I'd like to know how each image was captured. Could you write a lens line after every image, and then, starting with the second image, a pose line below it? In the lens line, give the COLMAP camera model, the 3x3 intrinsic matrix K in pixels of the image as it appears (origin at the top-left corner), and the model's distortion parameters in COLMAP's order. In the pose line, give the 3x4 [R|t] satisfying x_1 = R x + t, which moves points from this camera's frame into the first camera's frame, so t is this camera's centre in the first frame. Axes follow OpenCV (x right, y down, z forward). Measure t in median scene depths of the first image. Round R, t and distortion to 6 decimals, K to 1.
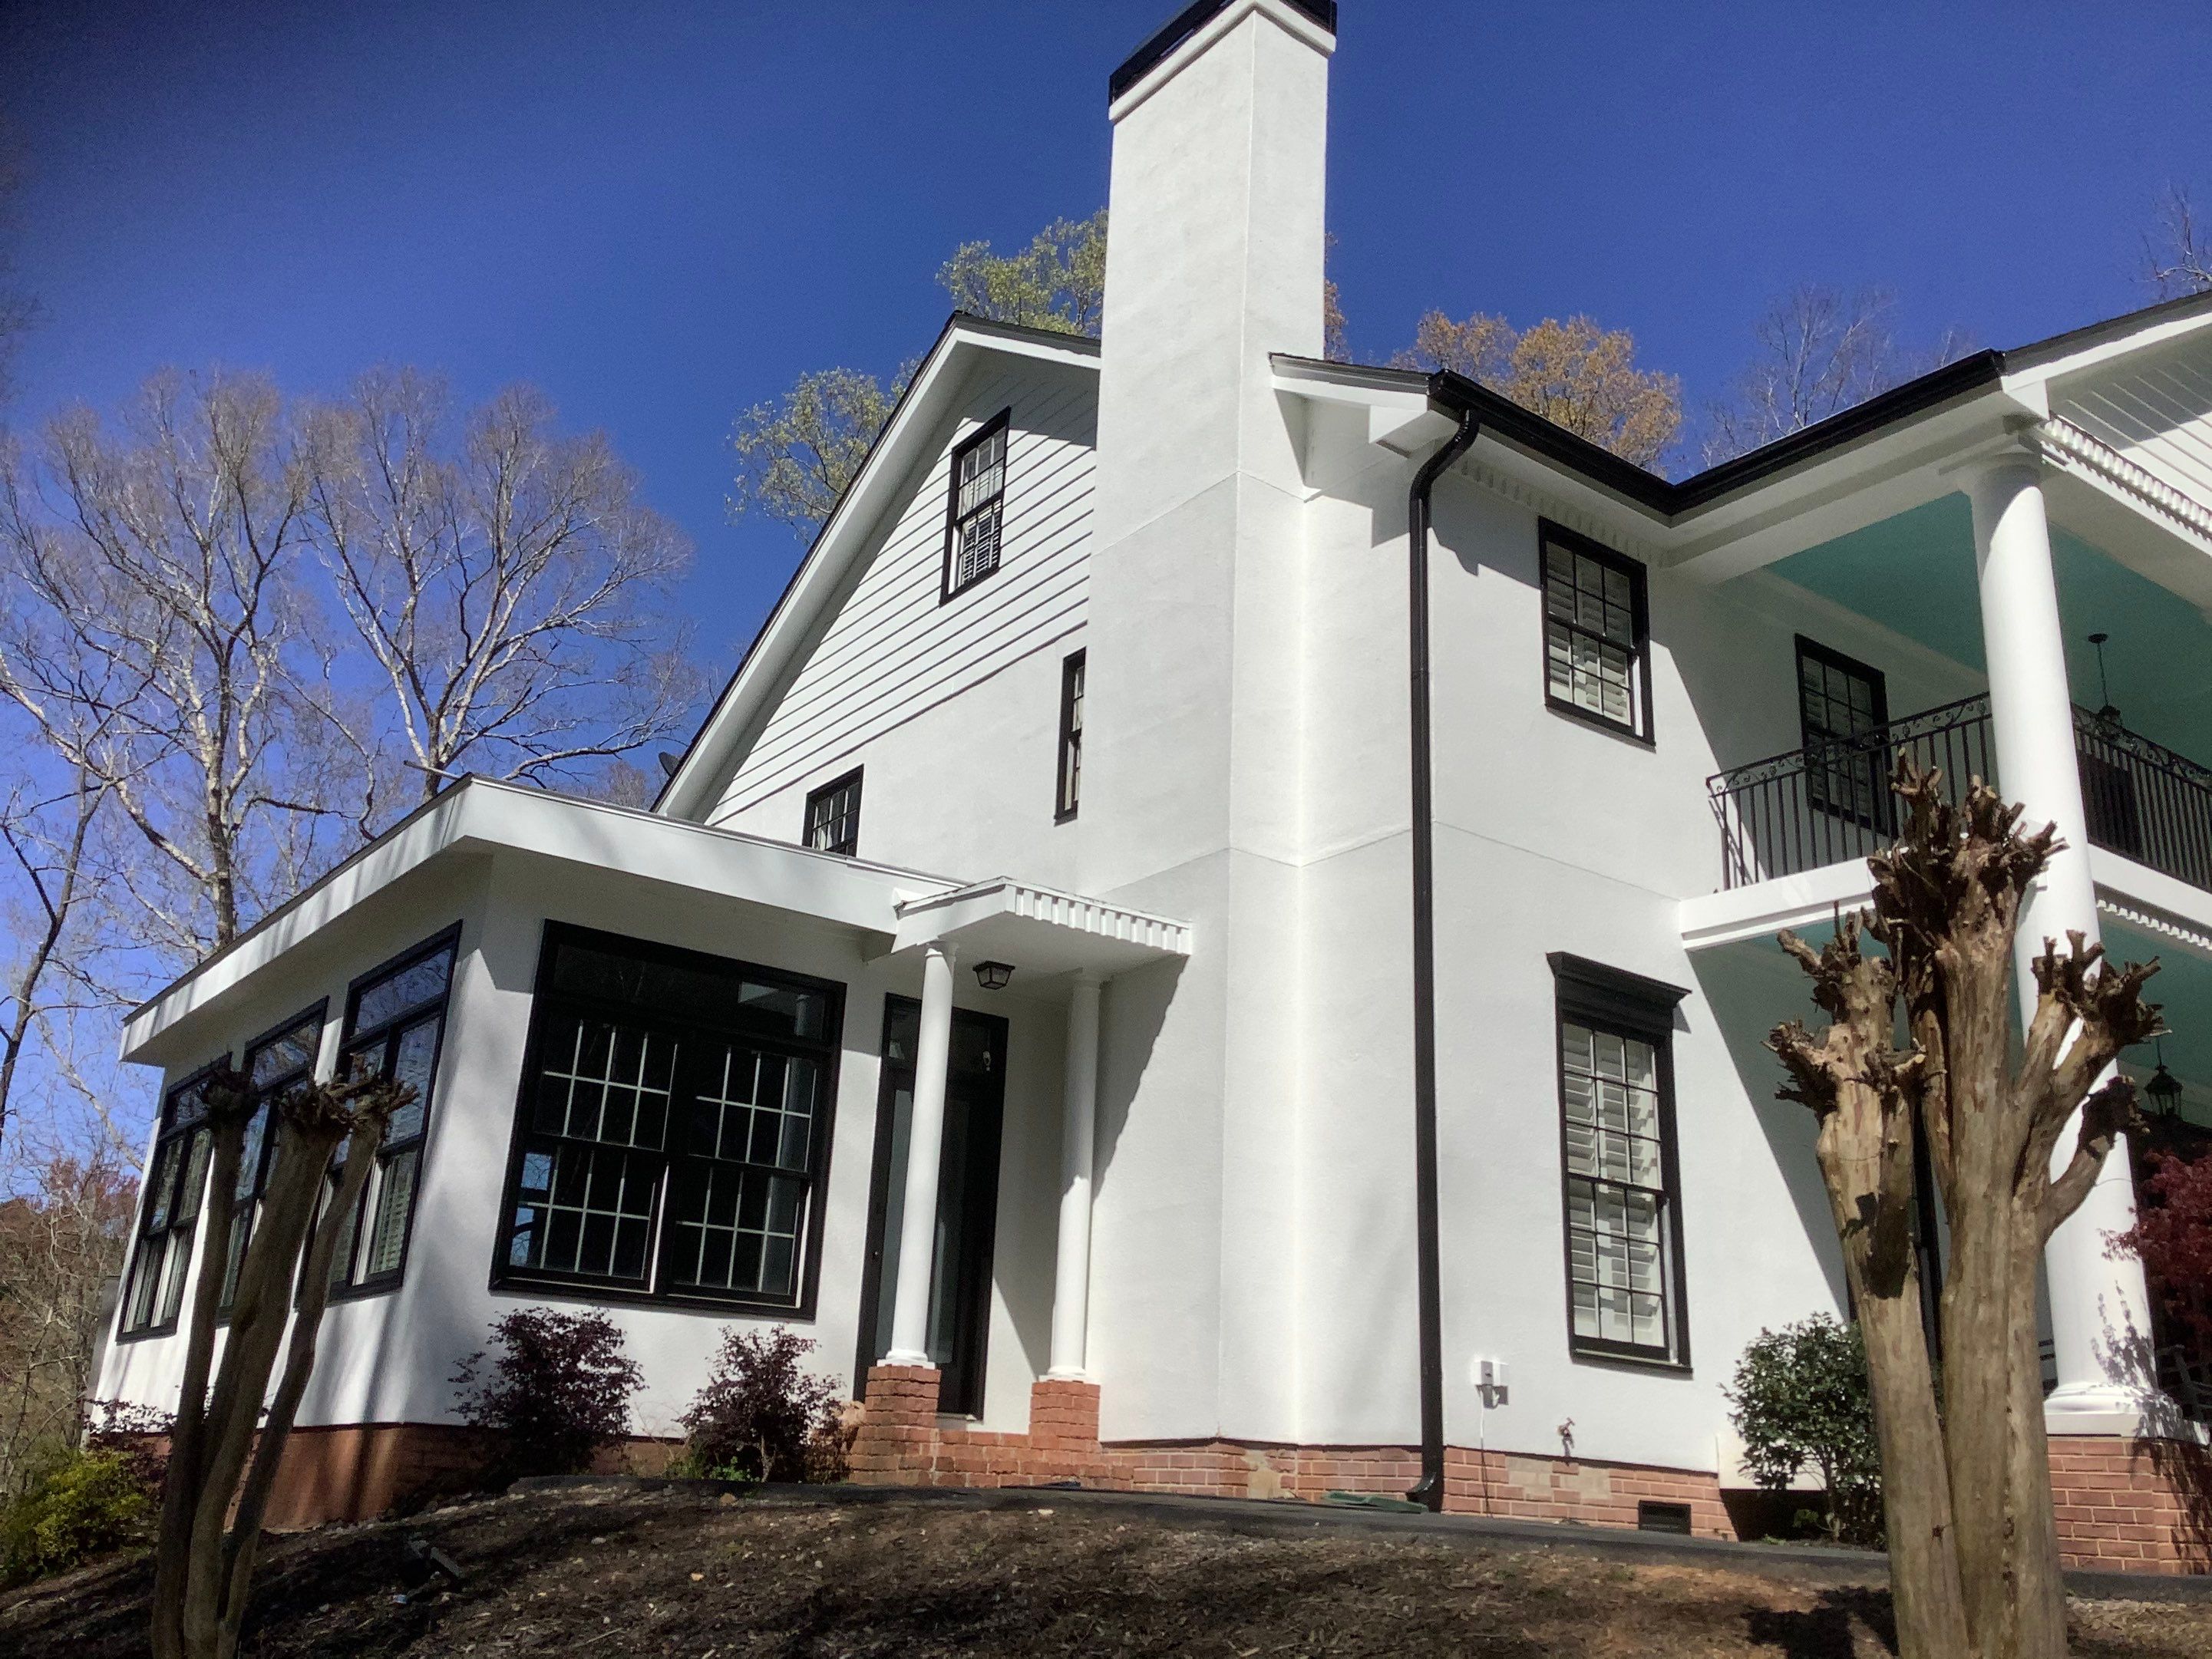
lens RADIAL K [[1941.0, 0, 1100.3], [0, 1941.0, 835.8], [0, 0, 1]] dist [0.066995, 0.017054]
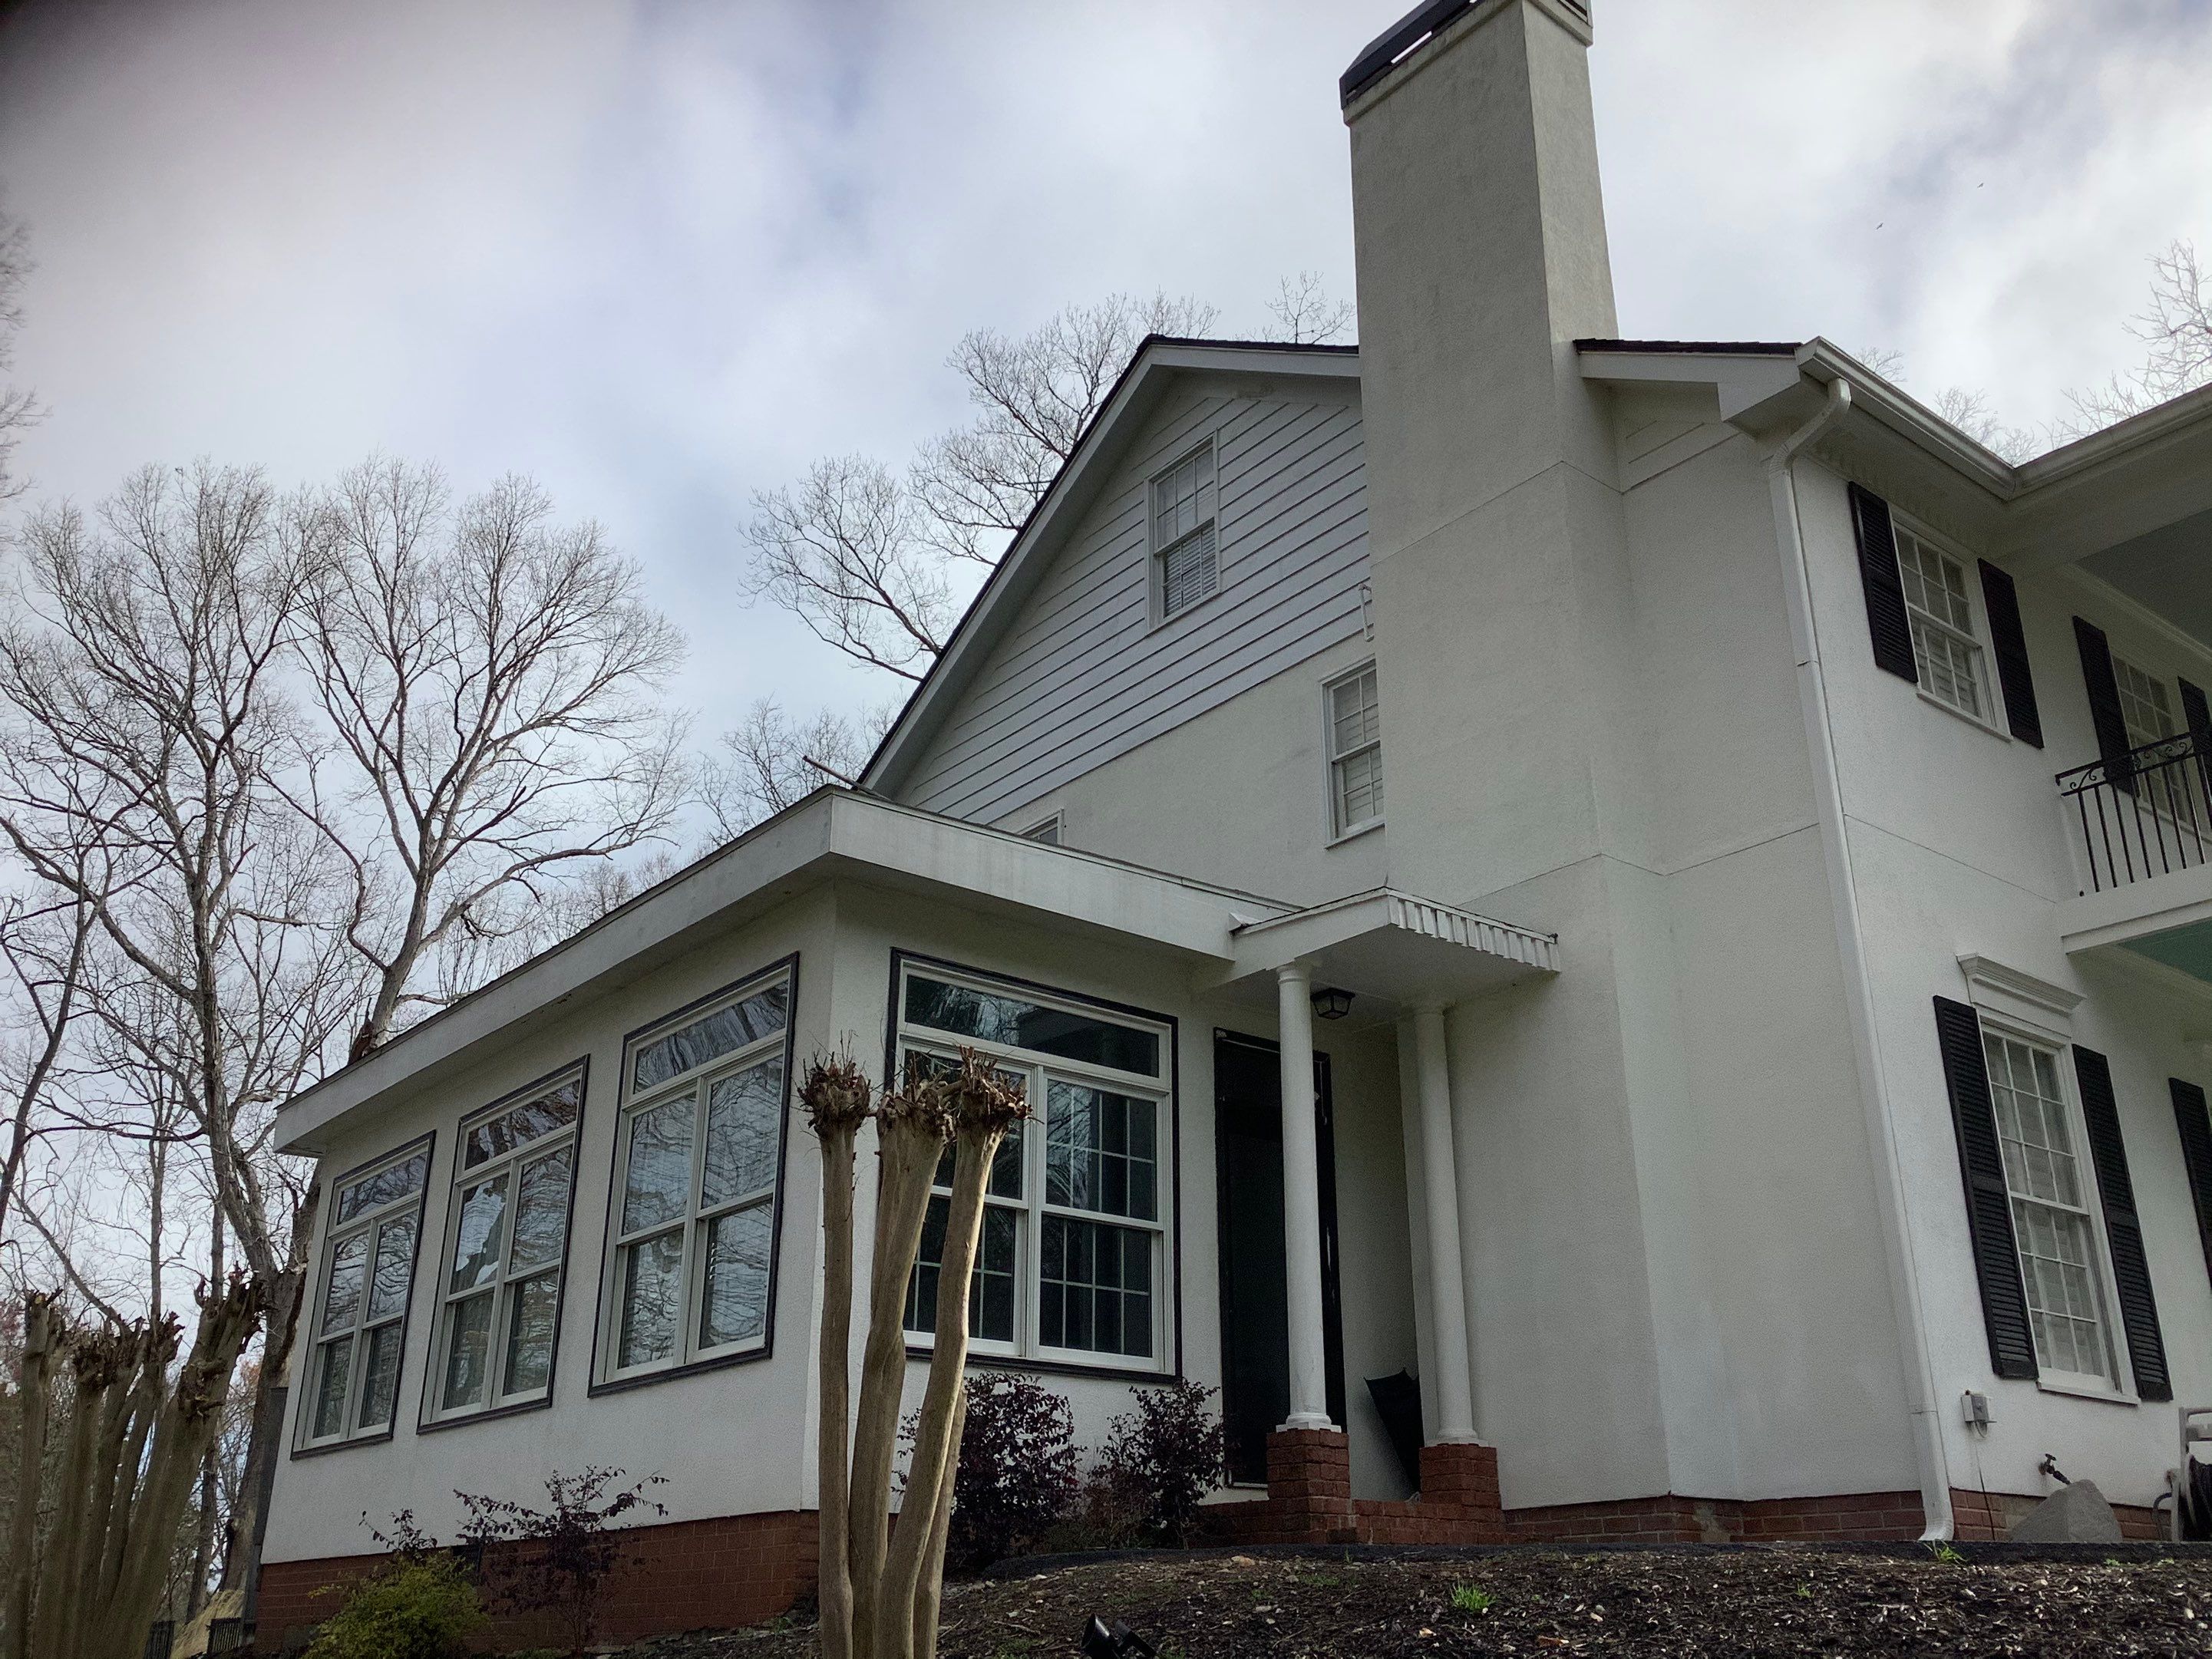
lens RADIAL K [[1939.6, 0, 1117.2], [0, 1939.6, 845.1], [0, 0, 1]] dist [0.058022, -0.081824]
pose [[0.998071, -0.027055, 0.055869, -0.213434], [0.029872, 0.998291, -0.050219, 0.041496], [-0.054415, 0.051791, 0.997174, 0.088862]]
